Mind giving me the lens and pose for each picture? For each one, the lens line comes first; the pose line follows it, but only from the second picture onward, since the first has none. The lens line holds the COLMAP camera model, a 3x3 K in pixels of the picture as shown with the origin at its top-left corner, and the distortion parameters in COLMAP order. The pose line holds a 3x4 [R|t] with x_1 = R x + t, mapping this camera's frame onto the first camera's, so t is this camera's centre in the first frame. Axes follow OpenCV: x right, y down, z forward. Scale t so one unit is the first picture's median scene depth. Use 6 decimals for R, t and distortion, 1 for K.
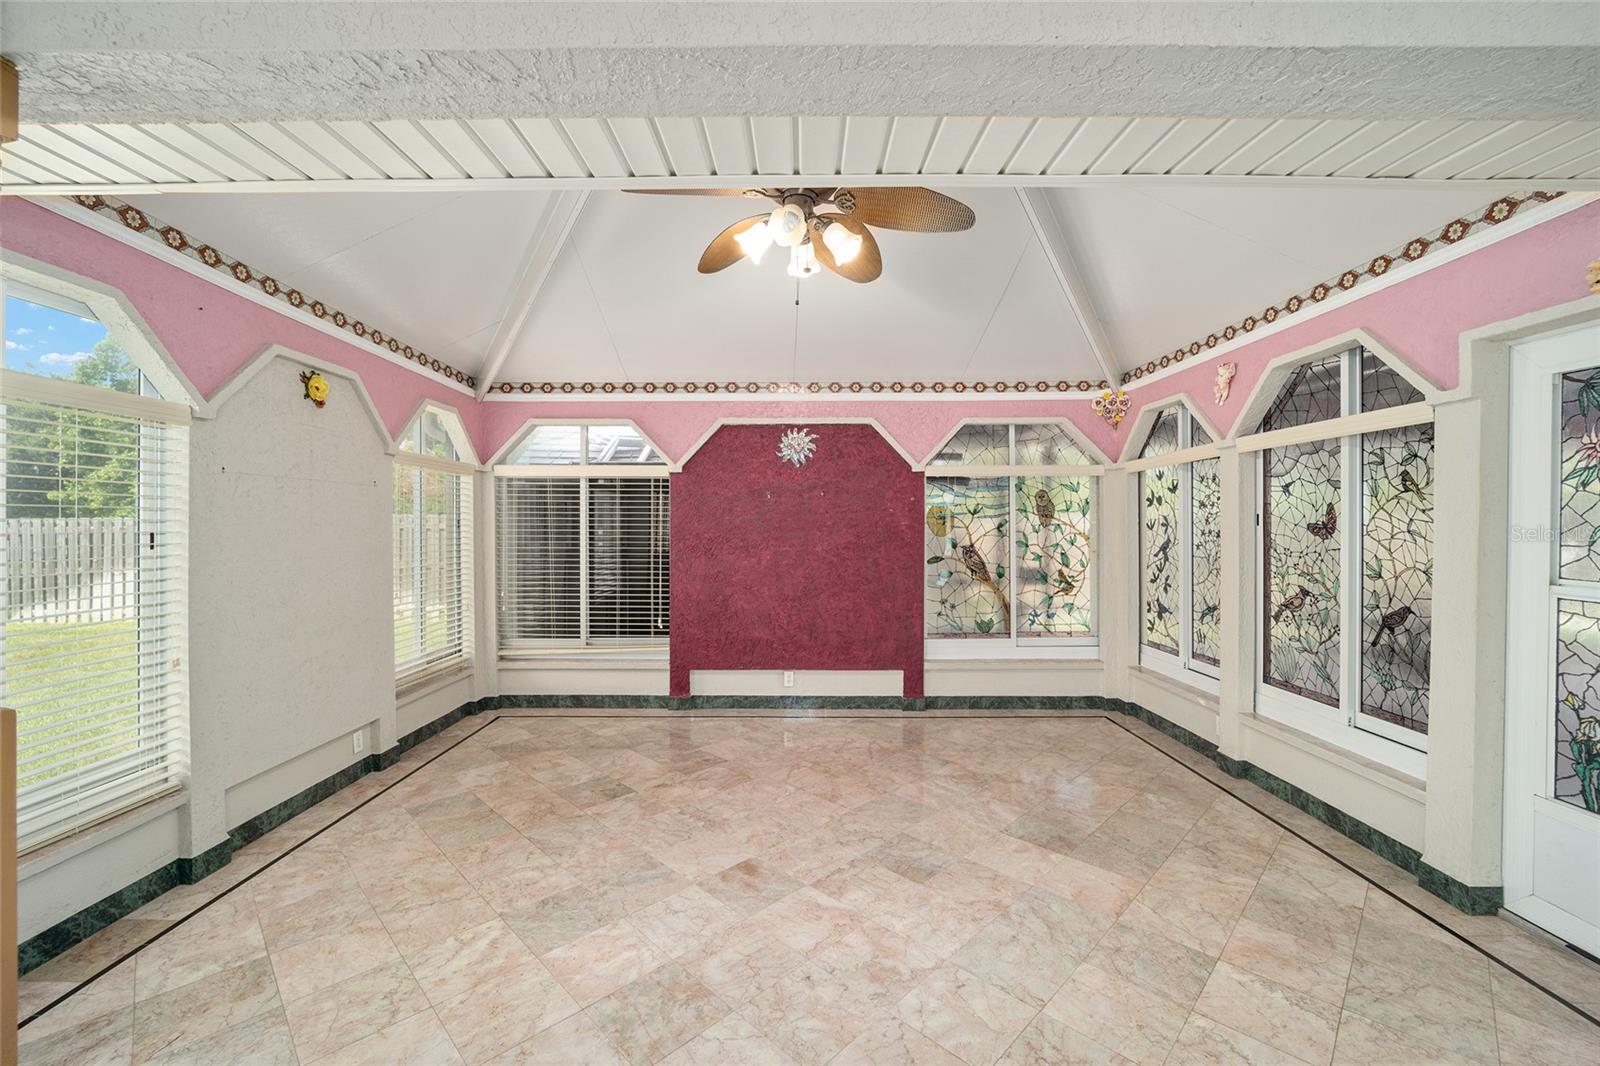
lens RADIAL K [[648.6, 0, 794.7], [0, 648.6, 521.8], [0, 0, 1]] dist [-0.015036, 0.002400]
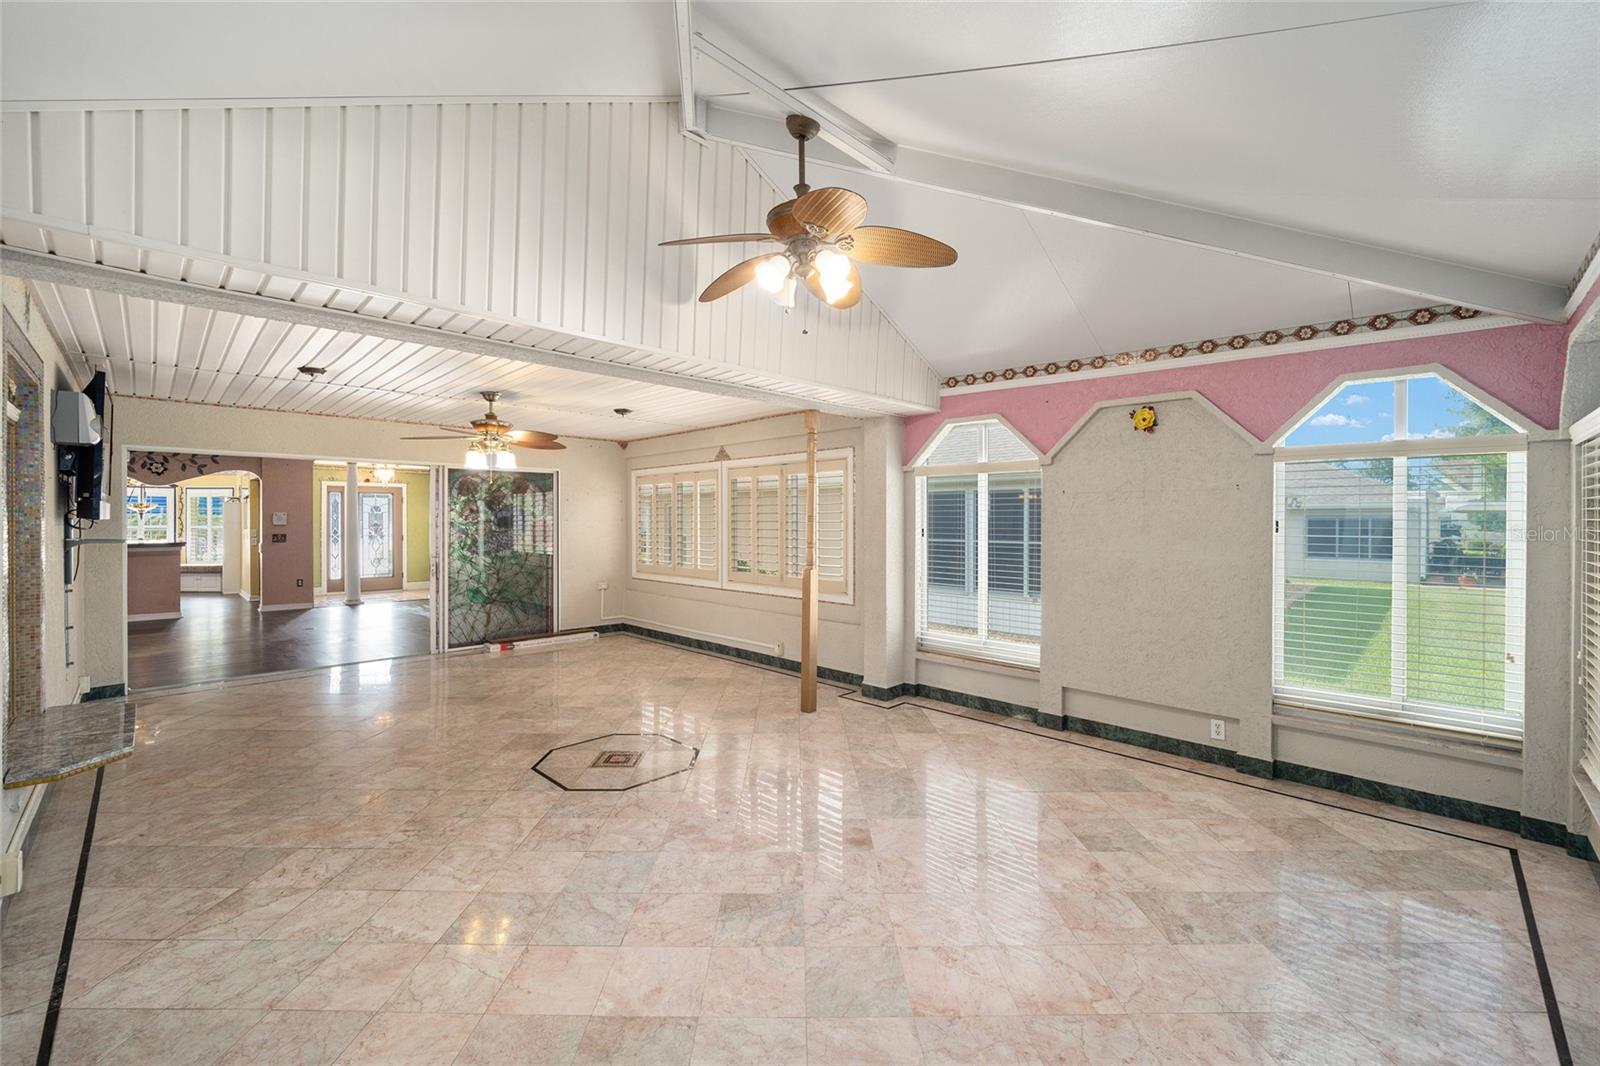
lens RADIAL K [[648.6, 0, 789.9], [0, 648.6, 530.9], [0, 0, 1]] dist [-0.015036, 0.002400]
pose [[-0.709256, 0.006847, -0.704918, 0.455065], [-0.002678, 0.999919, 0.012407, -0.000554], [0.704946, 0.010687, -0.709180, 0.988368]]
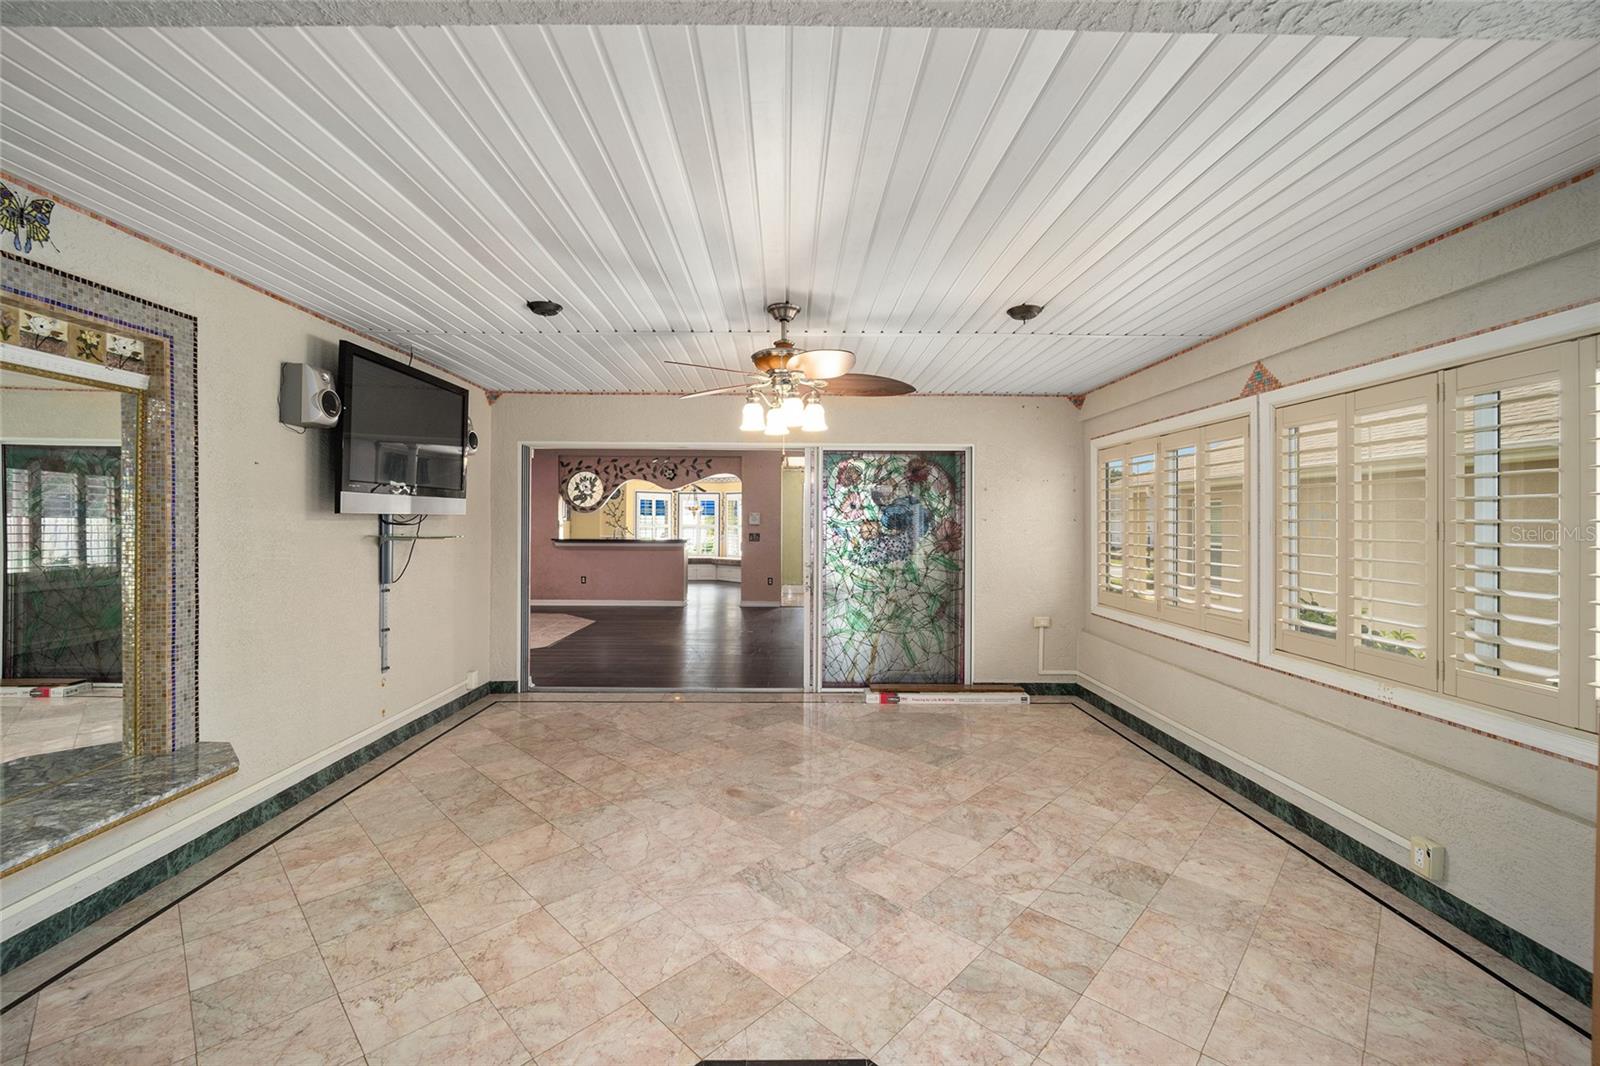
lens RADIAL K [[648.6, 0, 790.7], [0, 648.6, 517.7], [0, 0, 1]] dist [-0.015036, 0.002400]
pose [[-0.999932, -0.007620, -0.008864, 0.013036], [-0.007564, 0.999951, -0.006367, 0.001270], [0.008912, -0.006300, -0.999940, 0.497247]]
